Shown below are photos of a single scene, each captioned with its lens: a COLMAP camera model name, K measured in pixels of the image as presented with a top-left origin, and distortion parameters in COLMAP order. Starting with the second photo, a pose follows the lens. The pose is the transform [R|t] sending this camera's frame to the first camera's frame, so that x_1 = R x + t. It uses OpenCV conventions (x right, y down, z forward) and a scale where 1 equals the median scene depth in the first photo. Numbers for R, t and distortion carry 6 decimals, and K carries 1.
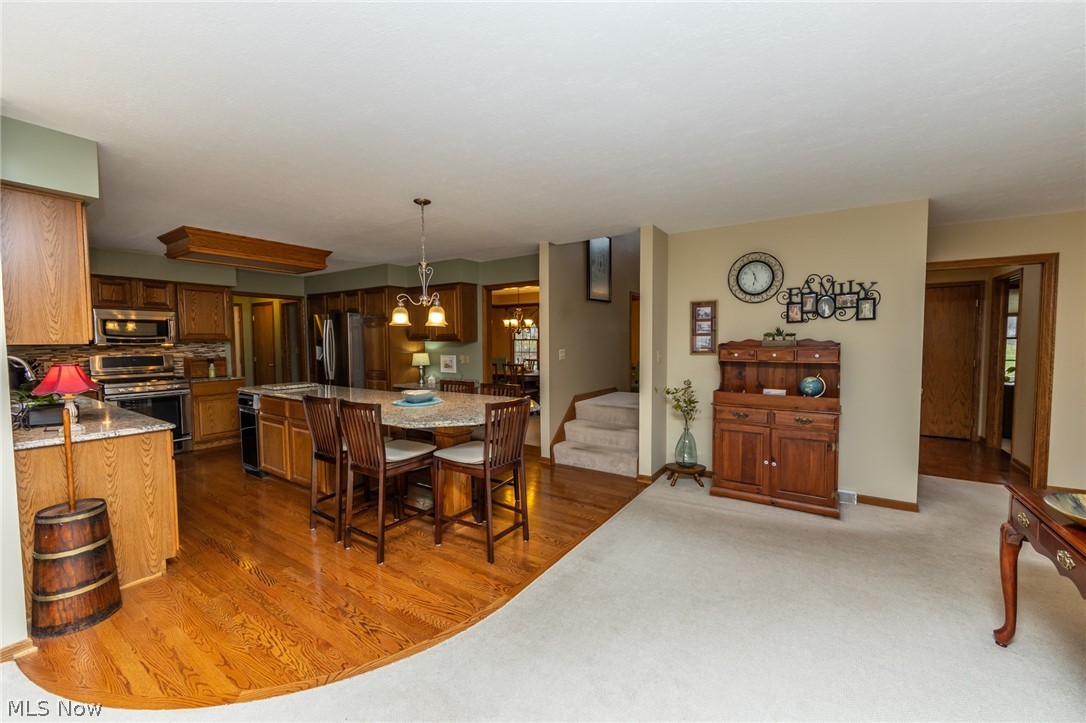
lens RADIAL K [[422.9, 0, 541.8], [0, 422.9, 366.2], [0, 0, 1]] dist [0.000439, 0.000057]
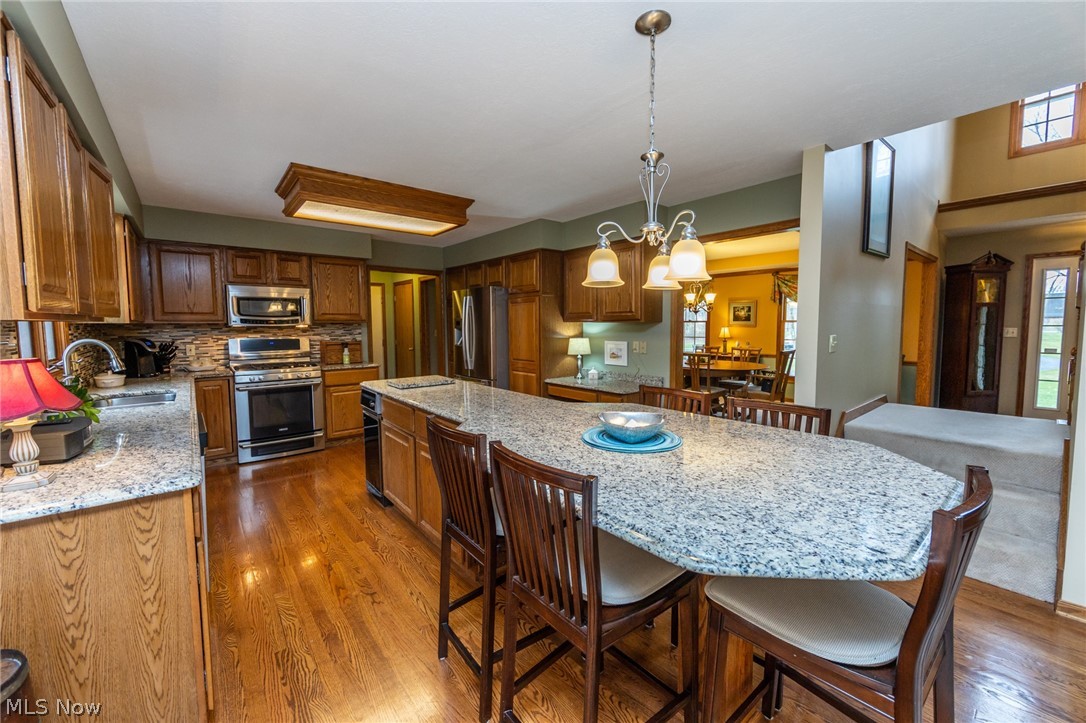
lens RADIAL K [[422.9, 0, 541.8], [0, 422.9, 366.2], [0, 0, 1]] dist [0.000439, 0.000057]
pose [[0.958073, 0.027842, -0.285169, -0.152659], [-0.016835, 0.999018, 0.040978, -0.012031], [0.286029, -0.034459, 0.957601, 0.294815]]
